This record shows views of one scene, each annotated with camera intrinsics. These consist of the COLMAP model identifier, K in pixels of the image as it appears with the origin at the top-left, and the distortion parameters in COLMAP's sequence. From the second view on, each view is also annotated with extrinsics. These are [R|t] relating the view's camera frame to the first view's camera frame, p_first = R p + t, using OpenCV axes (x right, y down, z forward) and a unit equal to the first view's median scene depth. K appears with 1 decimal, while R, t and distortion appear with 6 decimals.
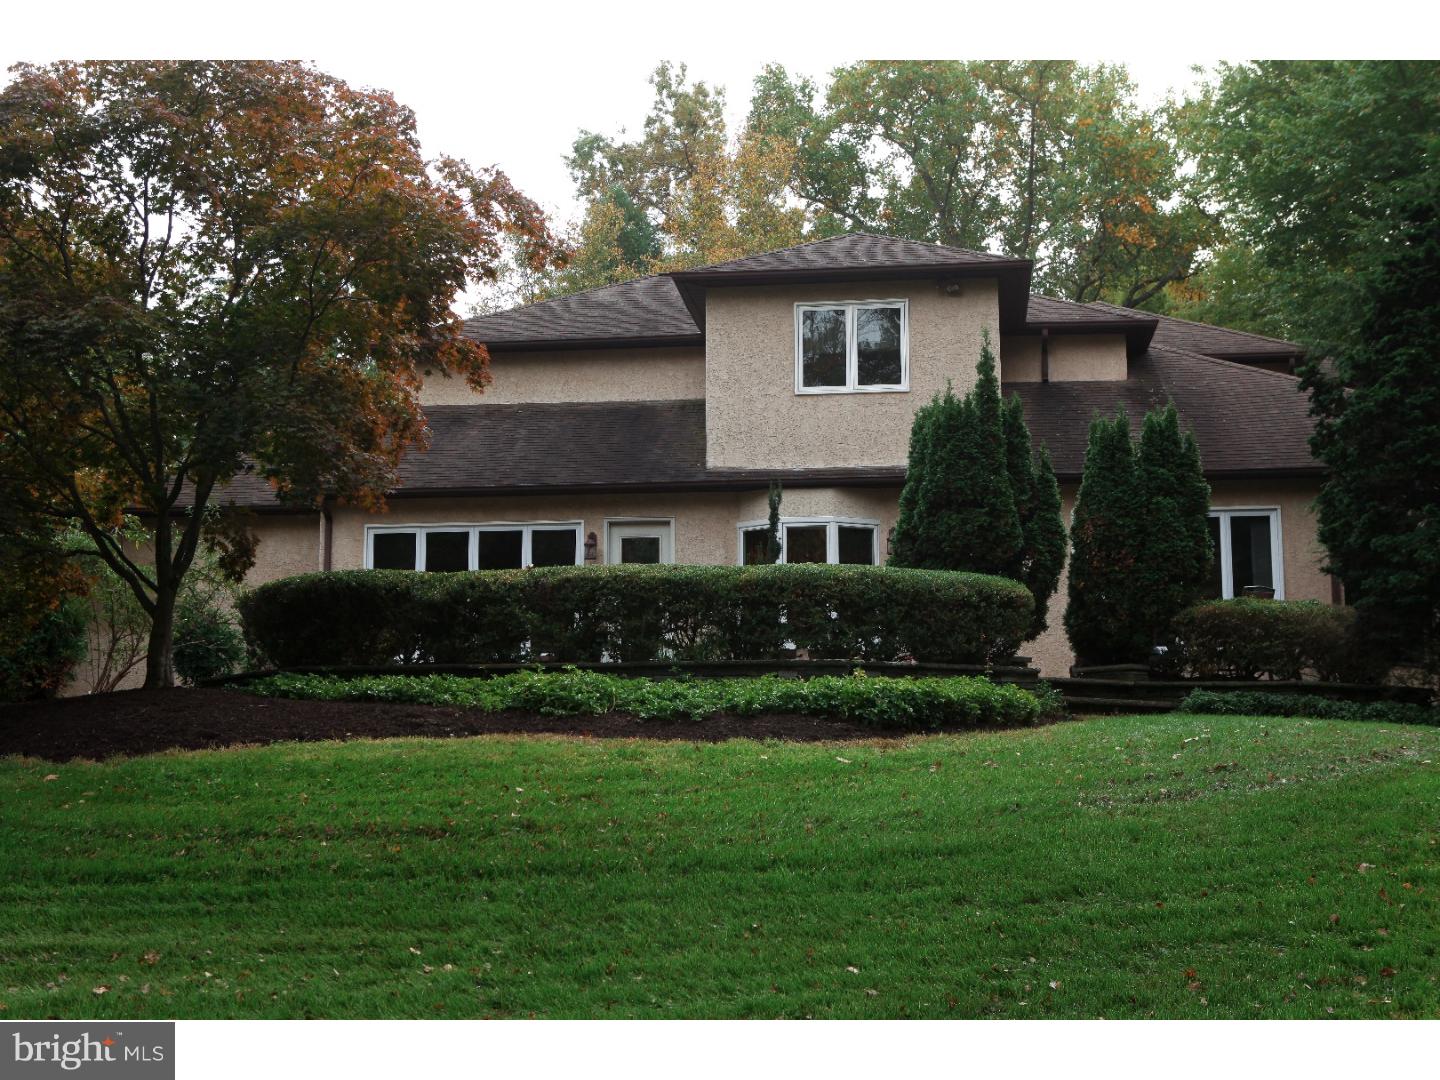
lens RADIAL K [[1824.5, 0, 720.0], [0, 1824.5, 540.0], [0, 0, 1]] dist [0.079264, -0.018932]
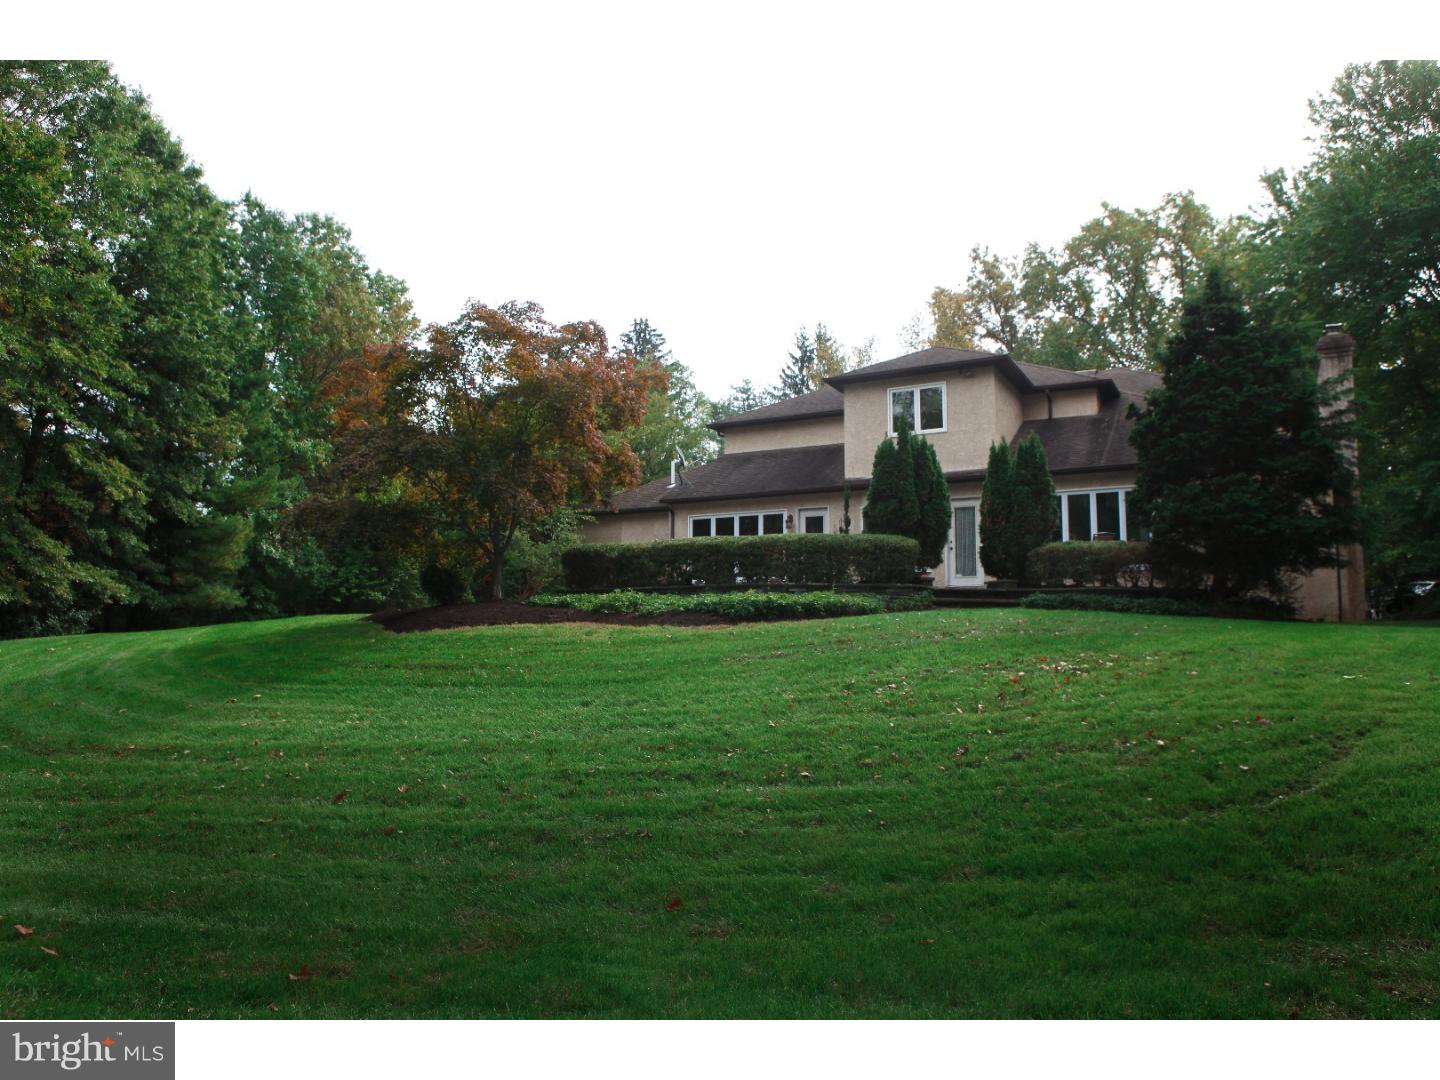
lens RADIAL K [[968.0, 0, 720.0], [0, 968.0, 540.0], [0, 0, 1]] dist [-0.002964, 0.000118]
pose [[0.937178, -0.033711, -0.347218, 0.218829], [0.044459, 0.998746, 0.023033, -0.004492], [0.346006, -0.037024, 0.937501, 0.000060]]
